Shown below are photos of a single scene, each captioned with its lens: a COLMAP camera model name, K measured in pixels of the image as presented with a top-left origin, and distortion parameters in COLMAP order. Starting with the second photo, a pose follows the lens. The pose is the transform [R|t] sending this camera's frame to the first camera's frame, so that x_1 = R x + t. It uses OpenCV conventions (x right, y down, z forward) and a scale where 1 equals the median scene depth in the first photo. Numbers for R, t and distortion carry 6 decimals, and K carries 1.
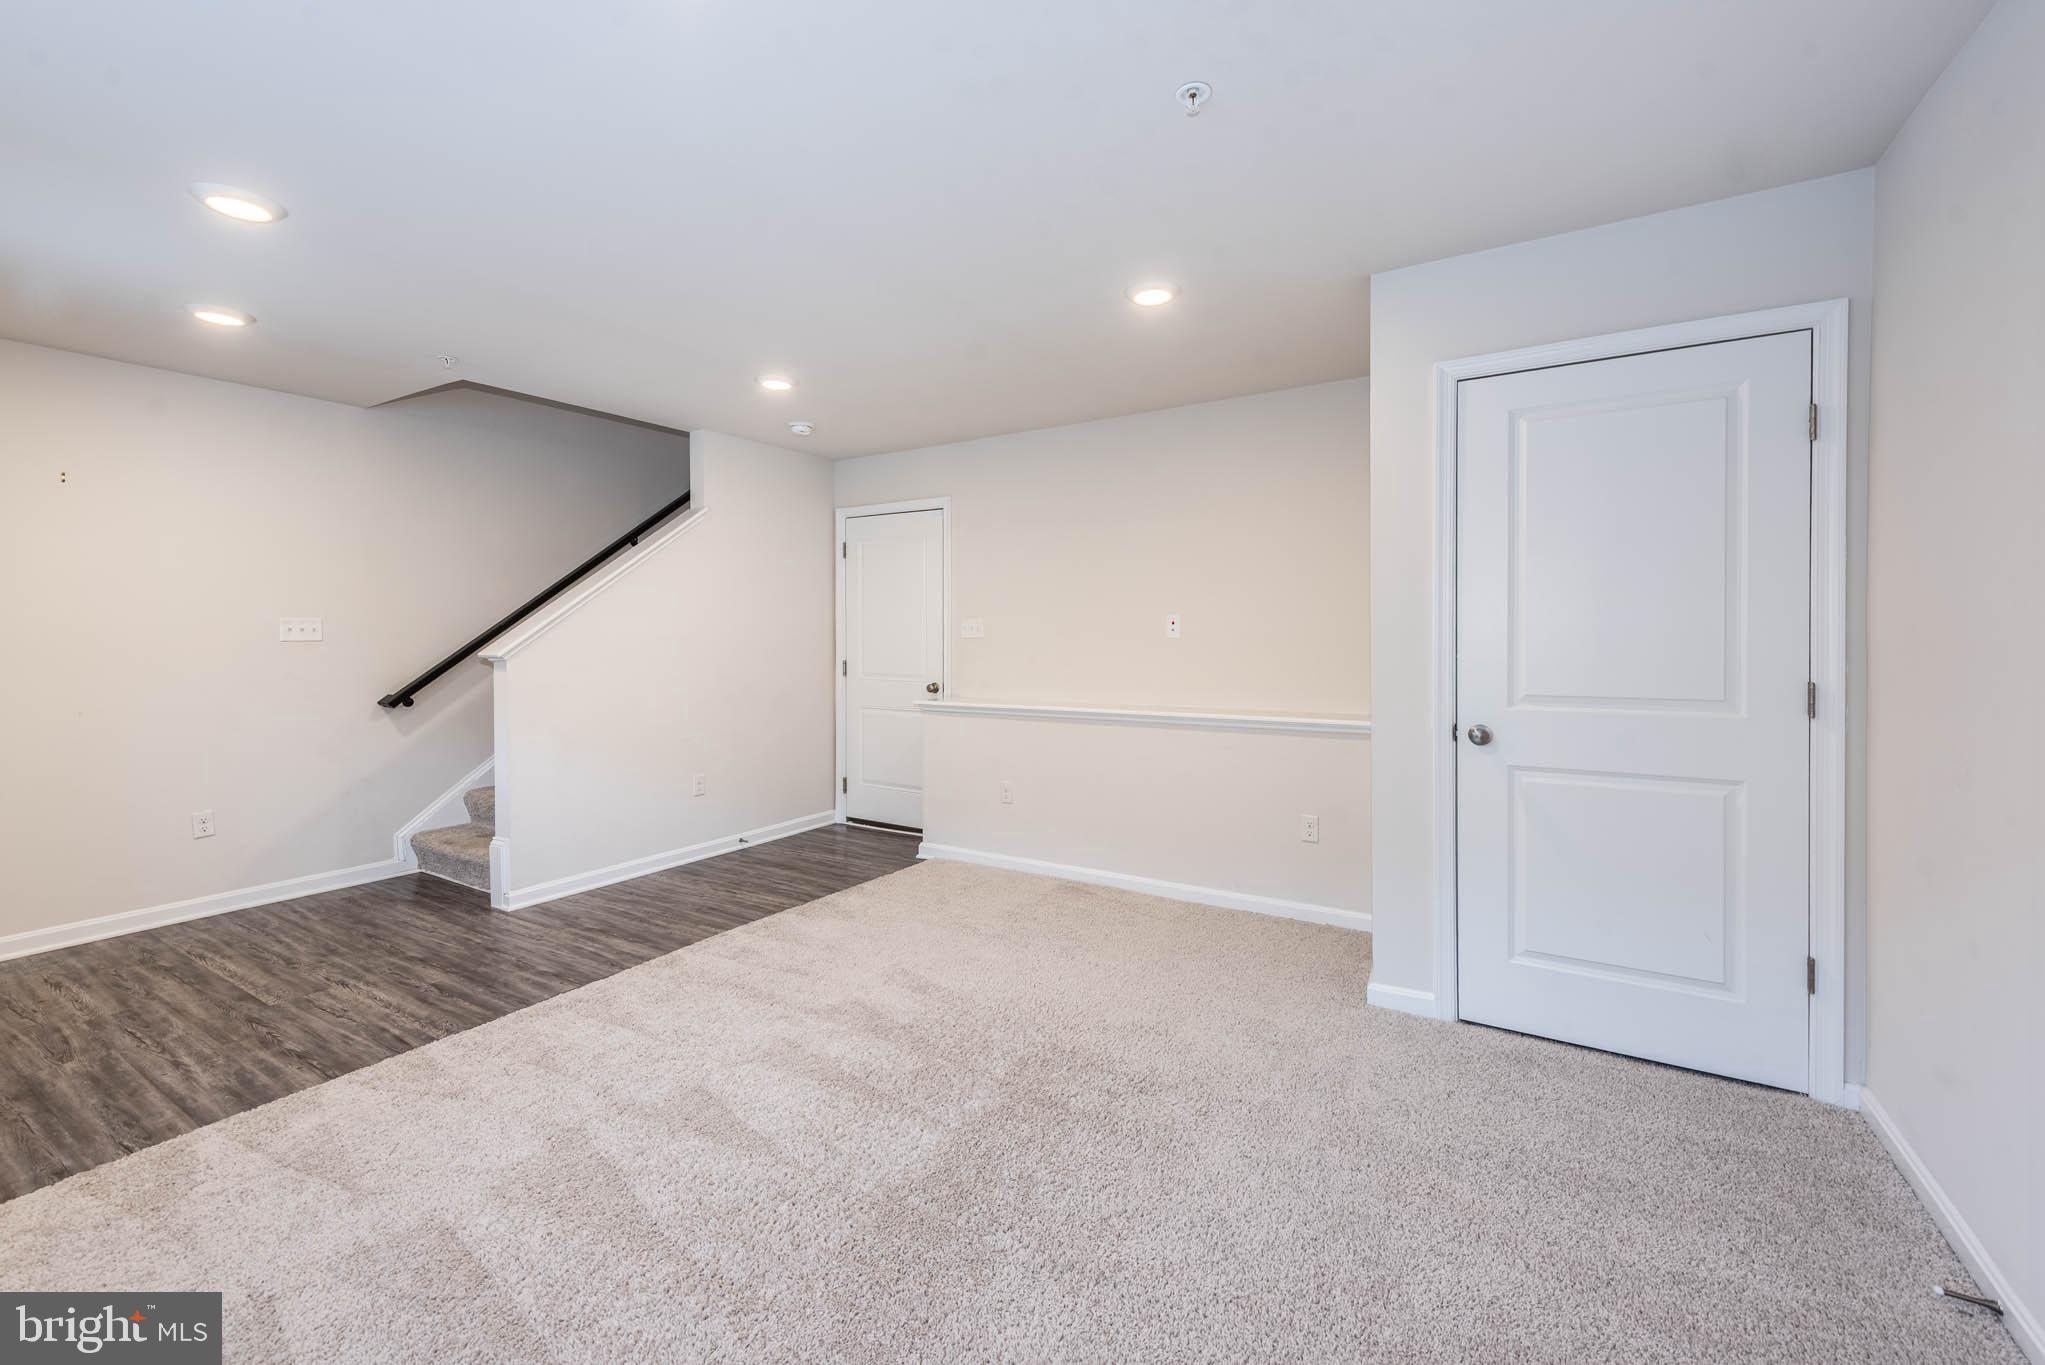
lens RADIAL K [[815.7, 0, 1011.3], [0, 815.7, 644.1], [0, 0, 1]] dist [0.011258, -0.002551]
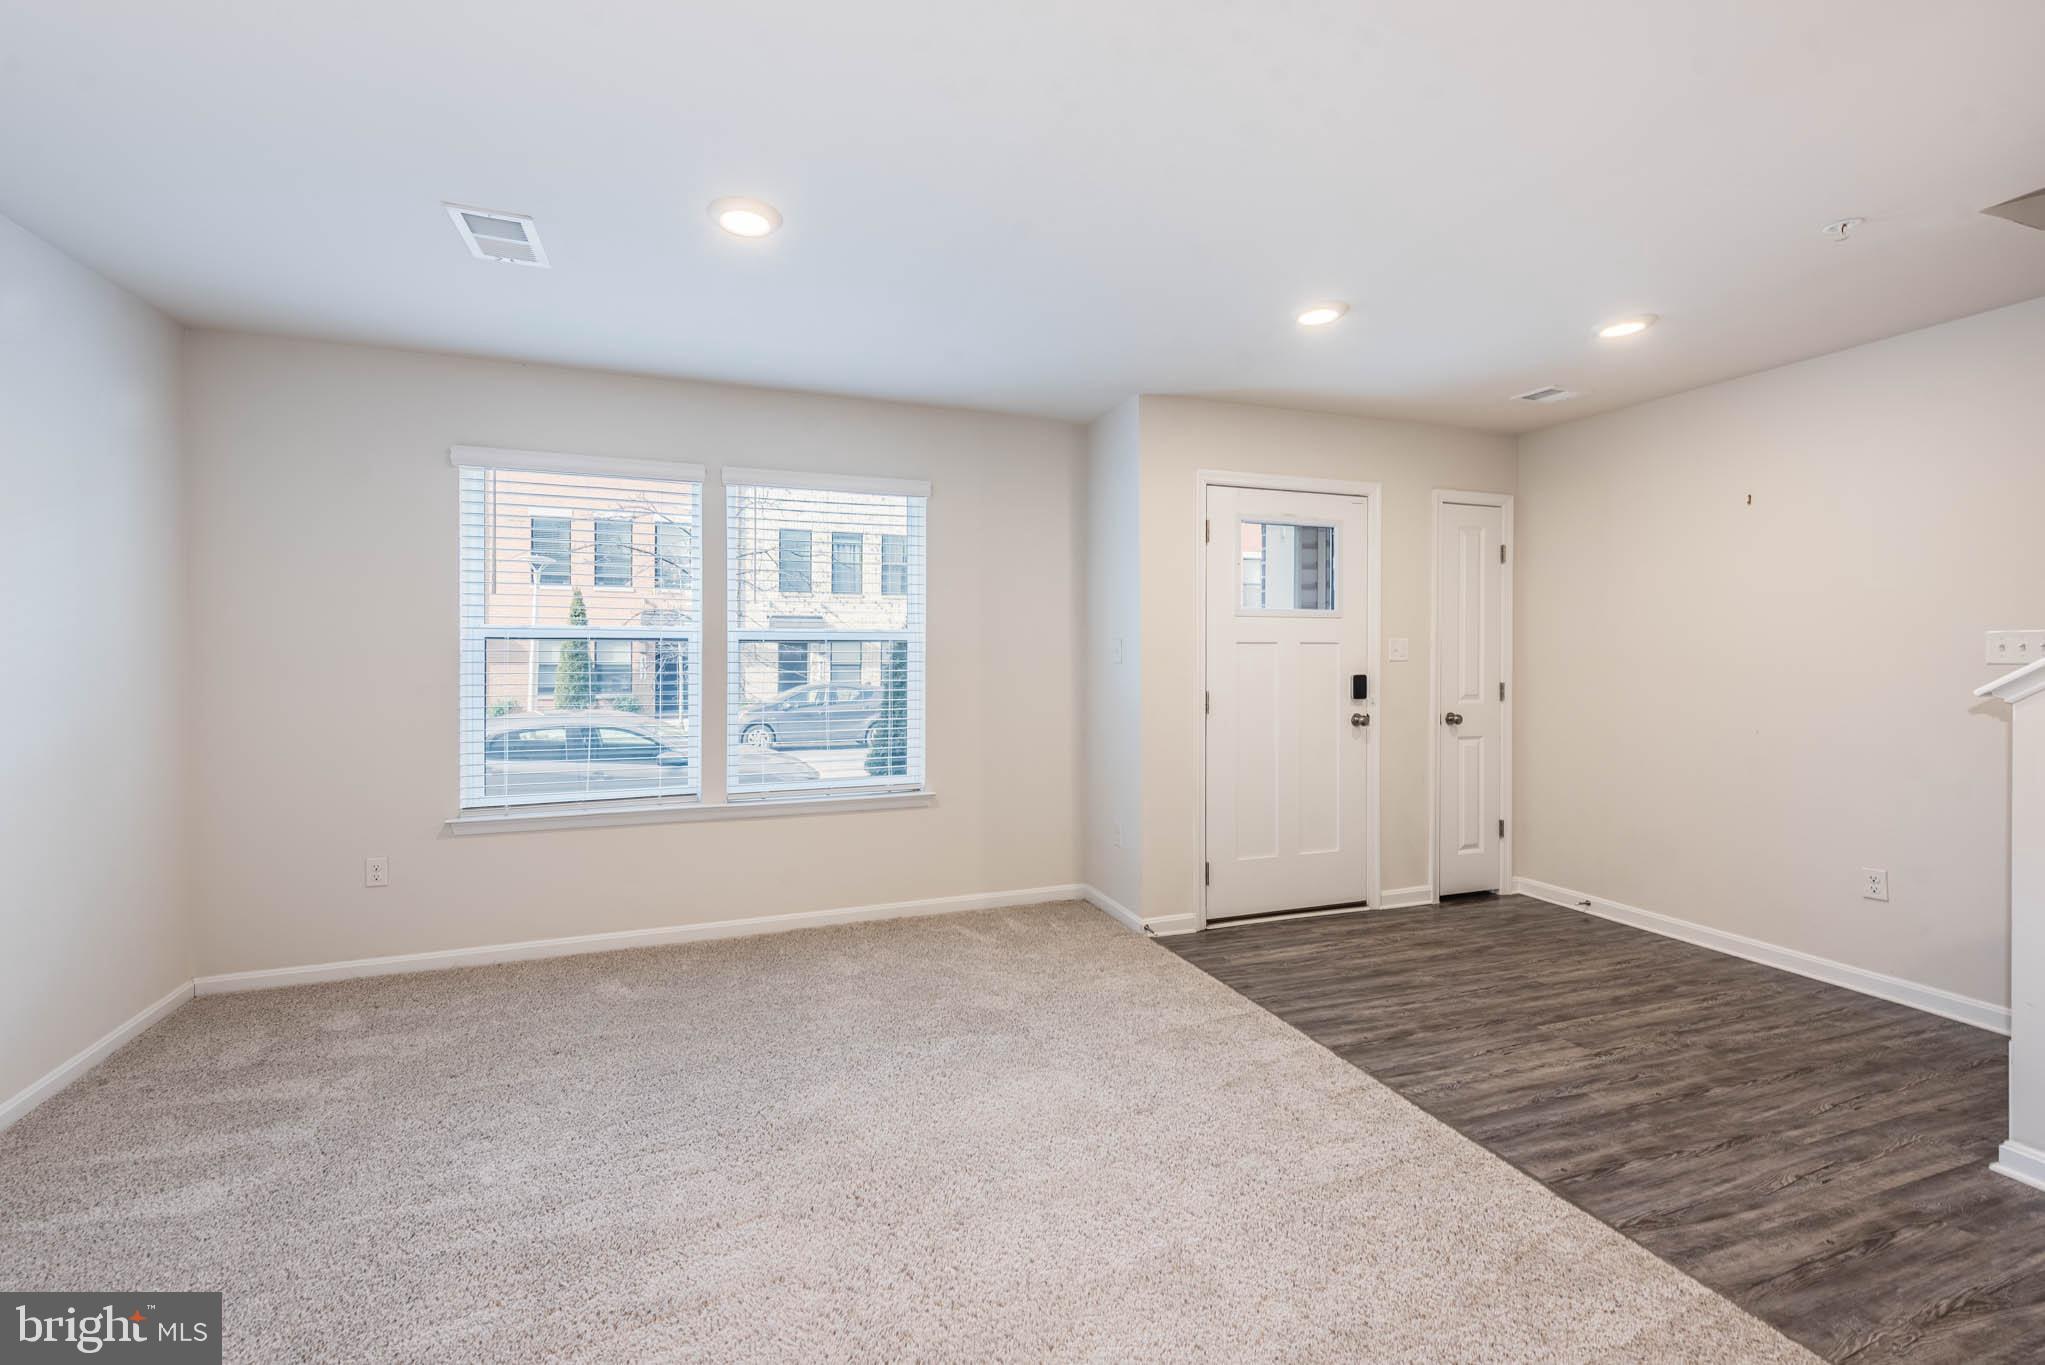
lens RADIAL K [[815.7, 0, 1021.2], [0, 815.7, 666.6], [0, 0, 1]] dist [0.011258, -0.002551]
pose [[-0.587396, 0.005625, -0.809280, 0.253978], [-0.015879, 0.999703, 0.018474, -0.002158], [0.809144, 0.023703, -0.587132, 1.041855]]
